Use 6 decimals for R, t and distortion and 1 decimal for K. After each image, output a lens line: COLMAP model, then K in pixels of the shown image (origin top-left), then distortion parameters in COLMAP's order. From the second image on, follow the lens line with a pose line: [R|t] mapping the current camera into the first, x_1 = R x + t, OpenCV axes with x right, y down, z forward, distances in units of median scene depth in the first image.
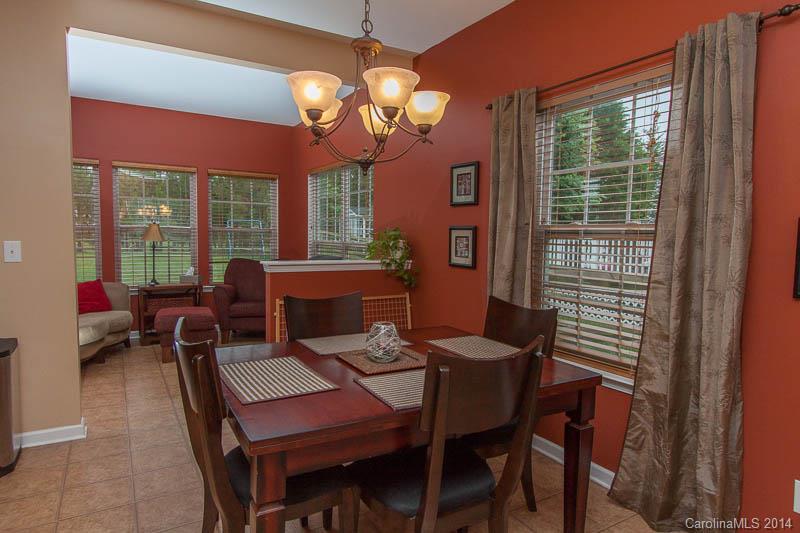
lens RADIAL K [[482.9, 0, 398.8], [0, 482.9, 267.7], [0, 0, 1]] dist [0.029688, 0.002700]
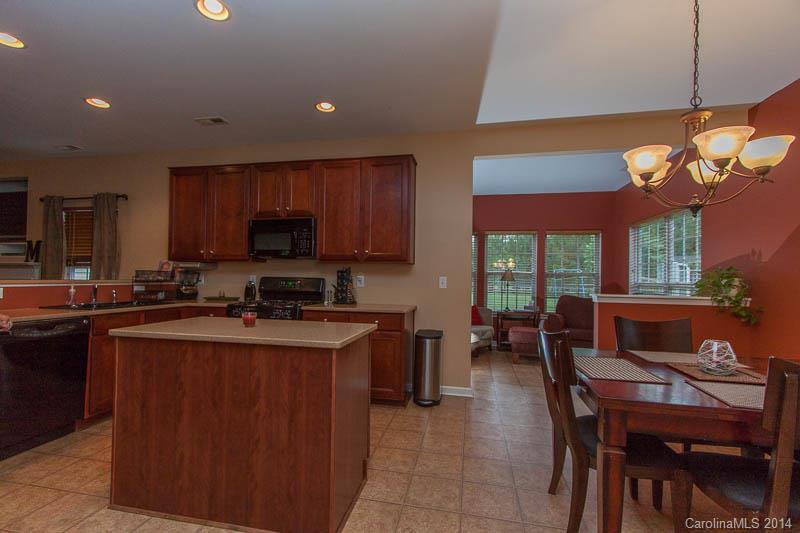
lens RADIAL K [[363.5, 0, 392.9], [0, 363.5, 269.3], [0, 0, 1]] dist [0.004566, -0.002894]
pose [[0.730431, -0.013062, -0.682862, -0.000070], [-0.055960, 0.995311, -0.078897, 0.034047], [0.680690, 0.095841, 0.726275, -0.108266]]
